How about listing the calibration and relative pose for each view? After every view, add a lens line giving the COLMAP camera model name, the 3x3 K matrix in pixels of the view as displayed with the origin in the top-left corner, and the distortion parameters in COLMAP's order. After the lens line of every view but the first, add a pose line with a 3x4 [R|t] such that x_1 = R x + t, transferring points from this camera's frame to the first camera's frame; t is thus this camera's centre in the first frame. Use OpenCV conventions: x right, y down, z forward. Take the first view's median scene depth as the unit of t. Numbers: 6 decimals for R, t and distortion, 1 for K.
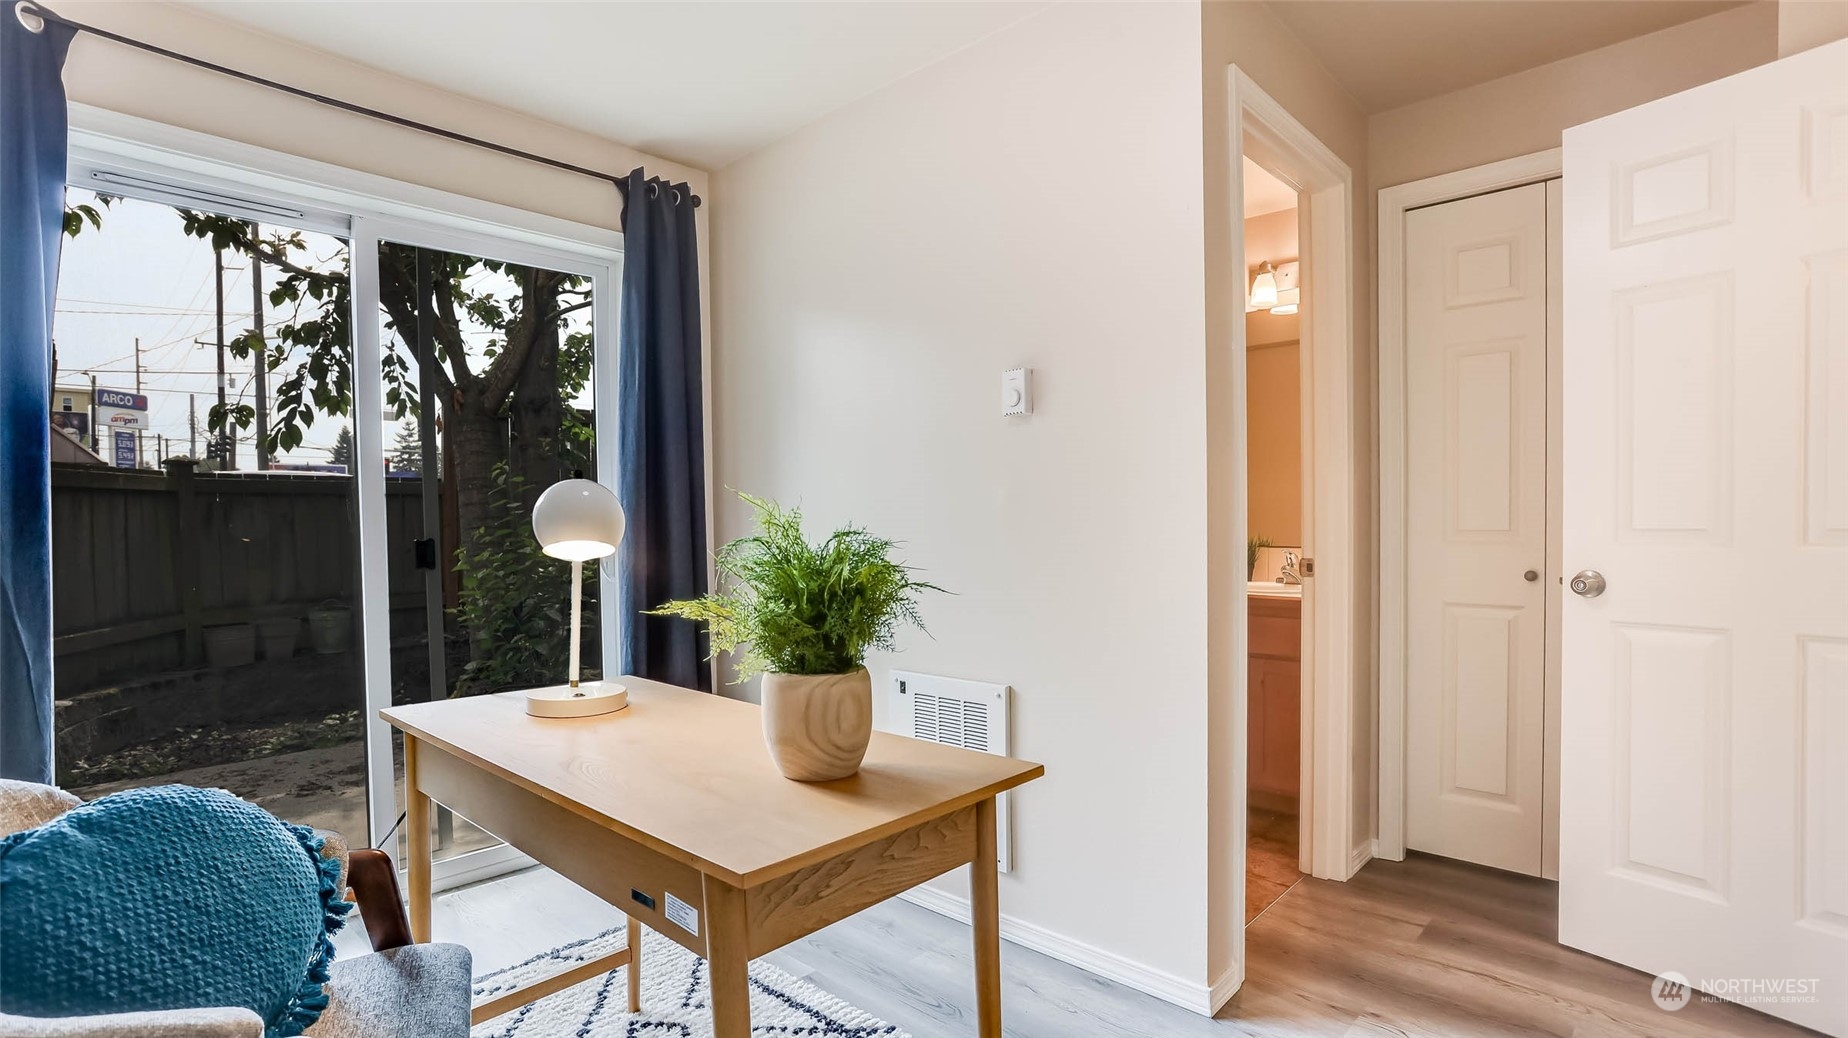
lens RADIAL K [[877.2, 0, 919.9], [0, 877.2, 534.0], [0, 0, 1]] dist [-0.002097, -0.000192]
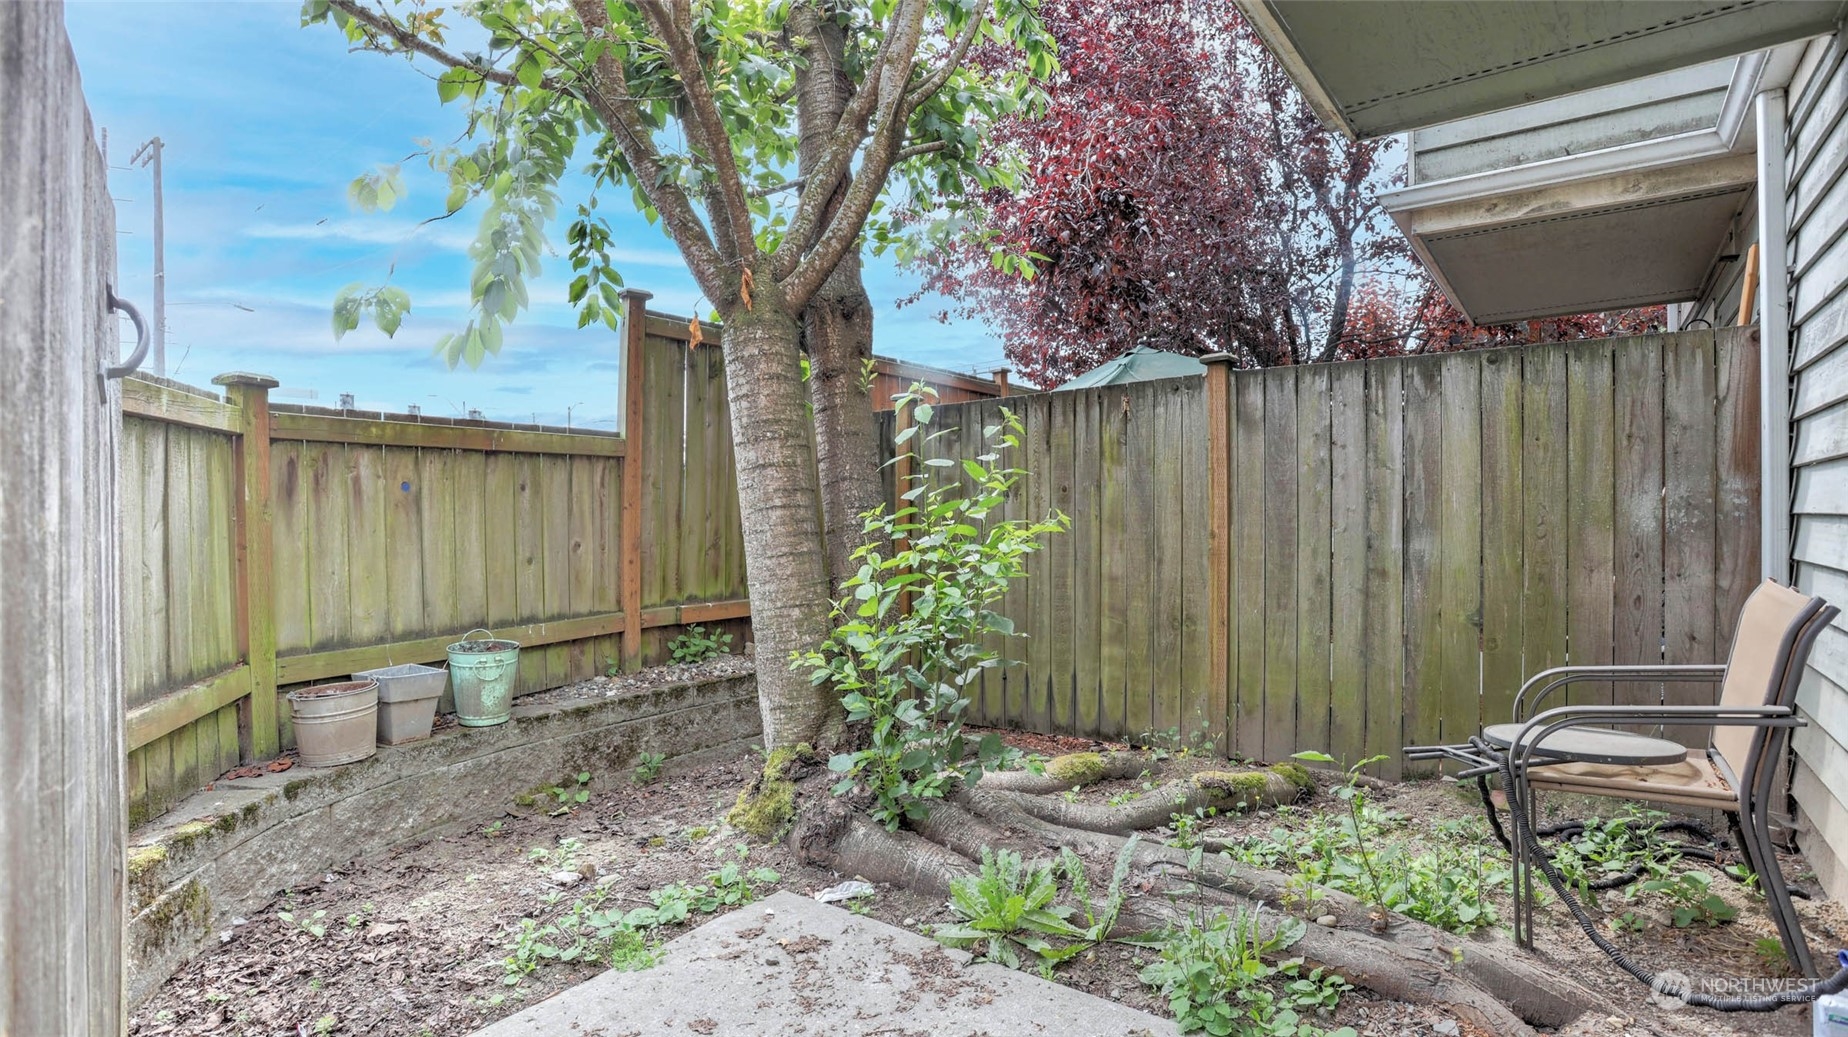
lens RADIAL K [[898.2, 0, 924.0], [0, 898.2, 518.5], [0, 0, 1]] dist [-0.003858, 0.000088]
pose [[0.996411, 0.008004, 0.084267, -0.472042], [-0.006798, 0.999870, -0.014591, 0.007593], [-0.084373, 0.013965, 0.996336, 0.416834]]
